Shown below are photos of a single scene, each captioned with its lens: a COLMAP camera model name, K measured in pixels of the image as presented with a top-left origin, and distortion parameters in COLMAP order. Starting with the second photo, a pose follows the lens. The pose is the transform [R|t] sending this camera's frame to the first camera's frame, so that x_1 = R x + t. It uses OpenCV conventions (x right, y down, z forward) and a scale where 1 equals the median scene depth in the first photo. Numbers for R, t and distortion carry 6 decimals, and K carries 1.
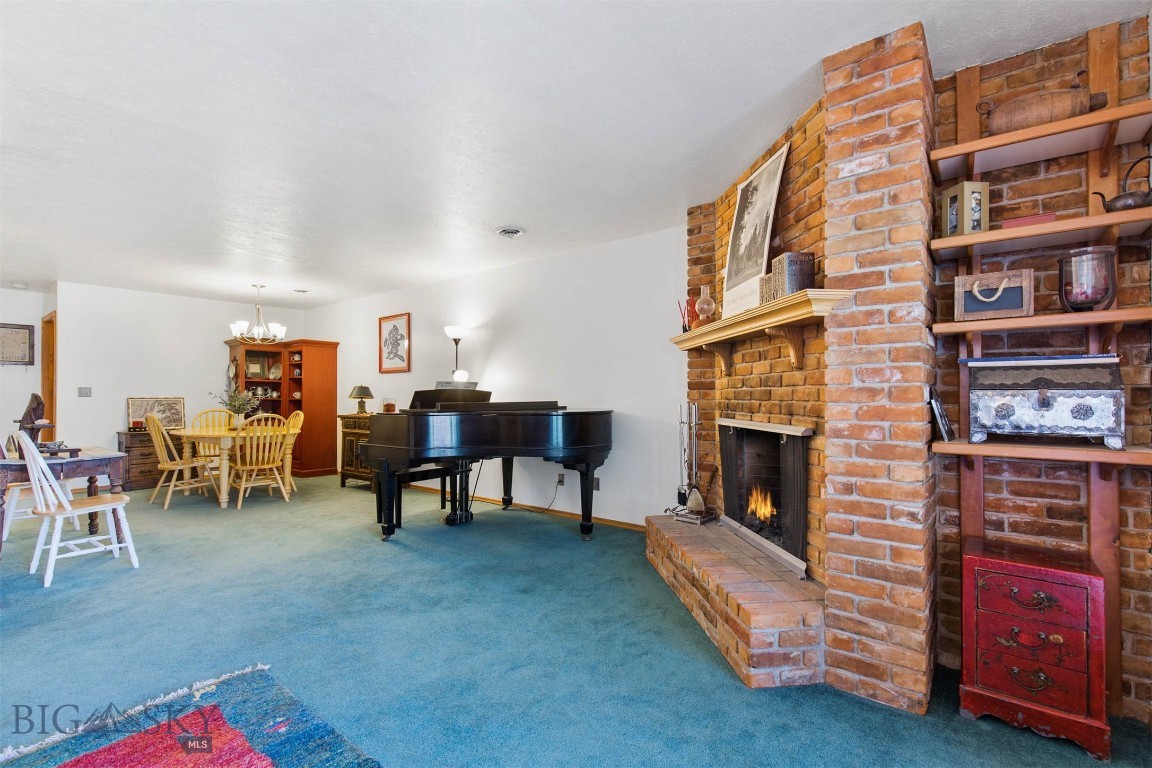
lens RADIAL K [[515.1, 0, 578.6], [0, 515.1, 394.6], [0, 0, 1]] dist [0.002641, -0.000597]
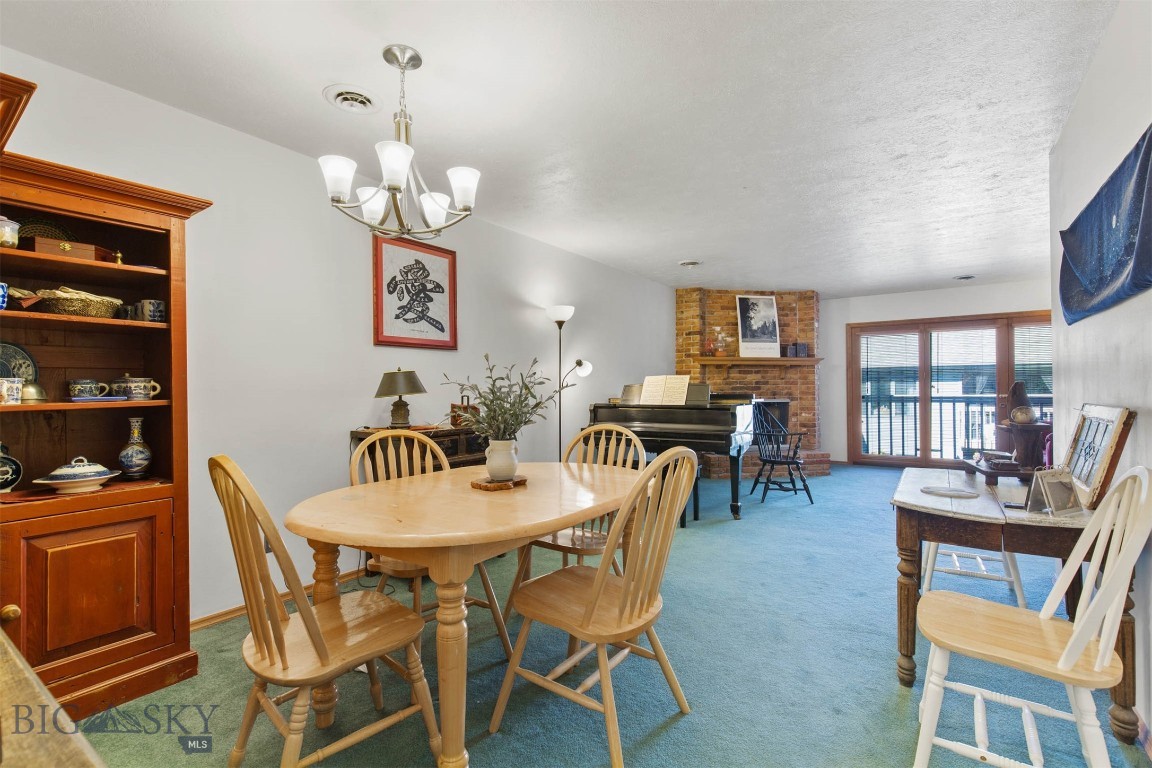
lens RADIAL K [[512.3, 0, 579.1], [0, 512.3, 384.1], [0, 0, 1]] dist [0.003702, 0.000367]
pose [[-0.046848, 0.010434, 0.998848, -1.112705], [0.004122, 0.999939, -0.010252, 0.001271], [-0.998894, 0.003637, -0.046888, 1.059960]]
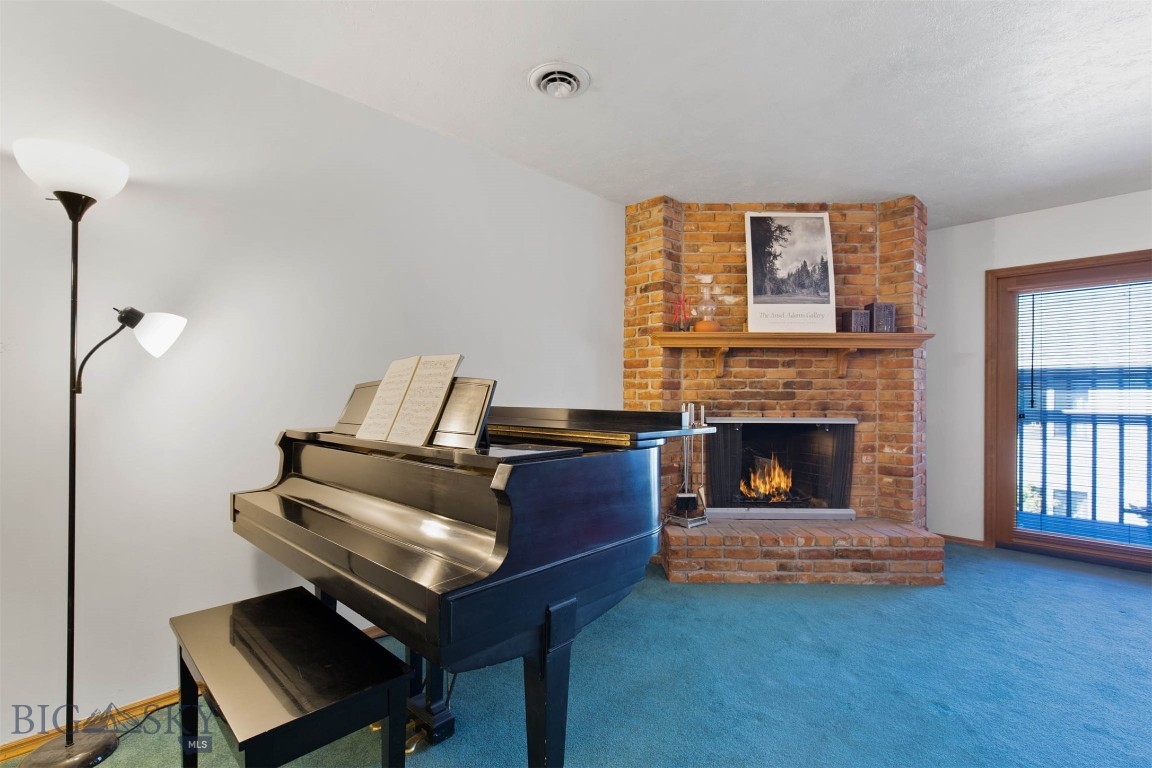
lens RADIAL K [[515.1, 0, 578.6], [0, 515.1, 394.6], [0, 0, 1]] dist [0.002641, -0.000597]
pose [[0.131452, 0.002145, 0.991320, -0.513564], [-0.006776, 0.999976, -0.001265, 0.001757], [-0.991299, -0.006551, 0.131463, 0.719258]]
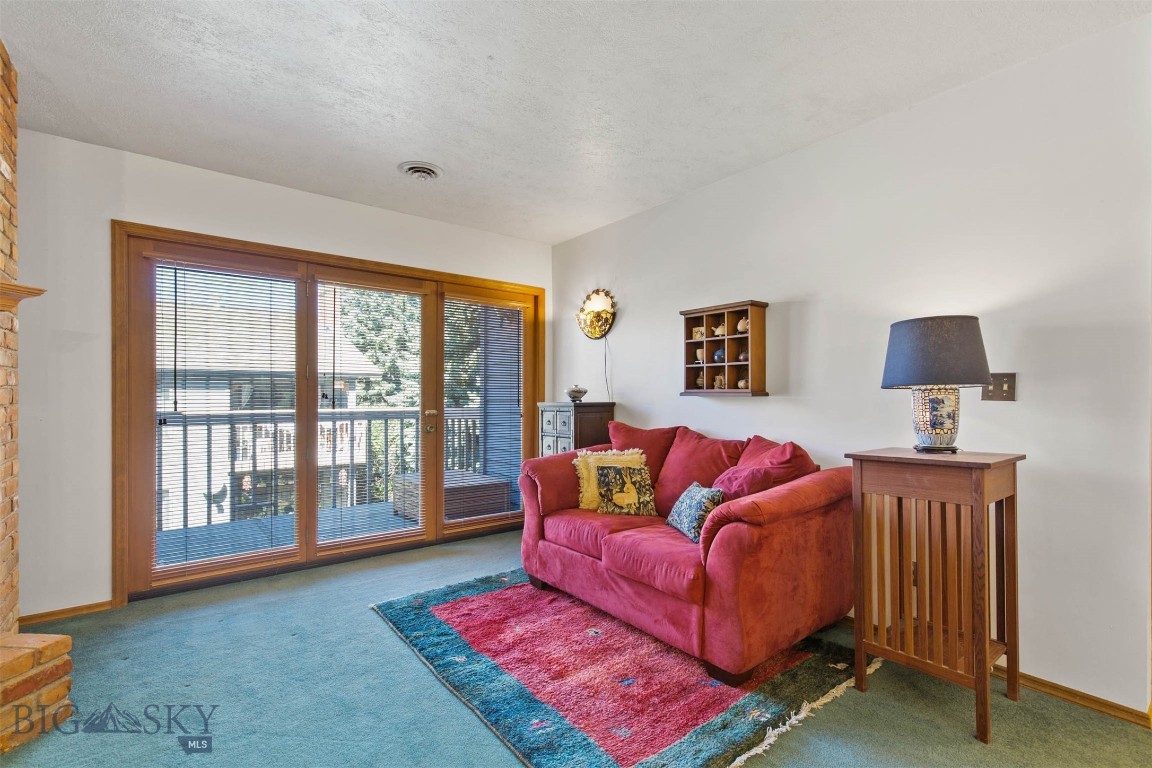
lens RADIAL K [[522.5, 0, 576.1], [0, 522.5, 398.8], [0, 0, 1]] dist [0.005375, -0.000371]
pose [[-0.970885, 0.000546, 0.239546, -0.290448], [0.000985, 0.999998, 0.001711, 0.001295], [-0.239544, 0.001897, -0.970884, 0.644411]]
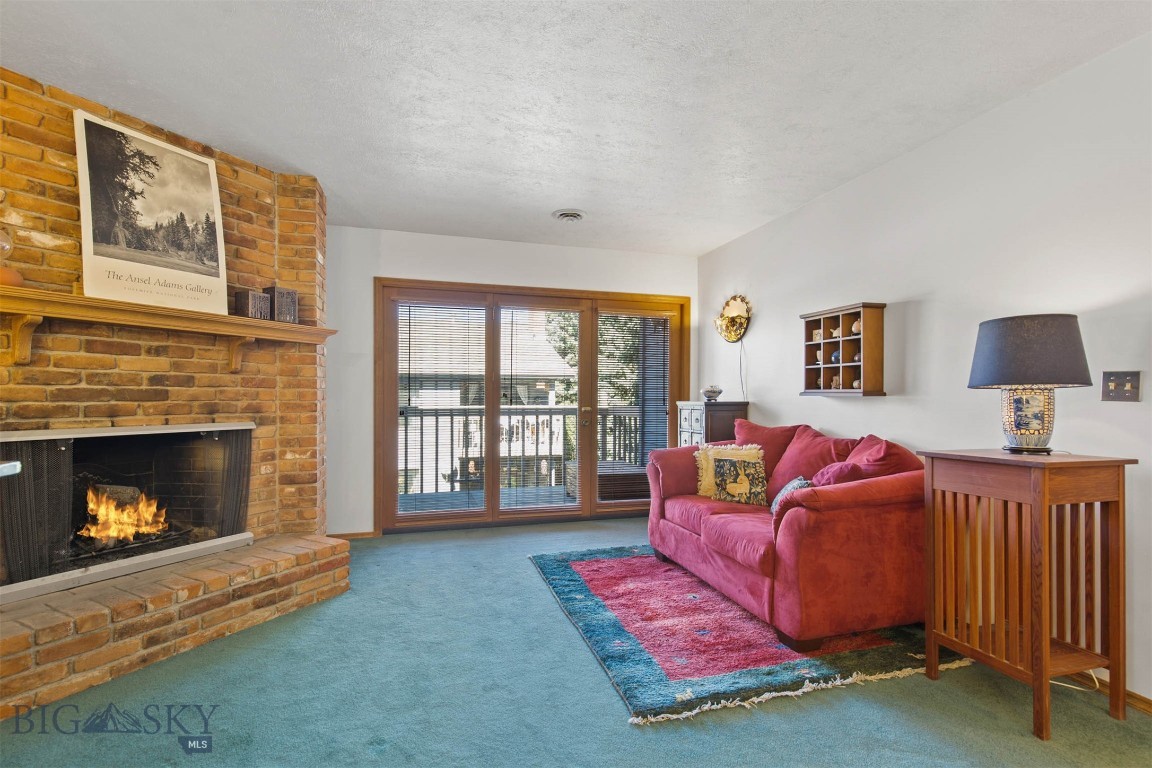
lens RADIAL K [[522.3, 0, 572.9], [0, 522.3, 400.1], [0, 0, 1]] dist [0.004082, 0.000403]
pose [[-0.811514, -0.004790, 0.584313, -0.413568], [-0.002095, 0.999984, 0.005288, 0.001753], [-0.584329, 0.003067, -0.811511, 0.707127]]
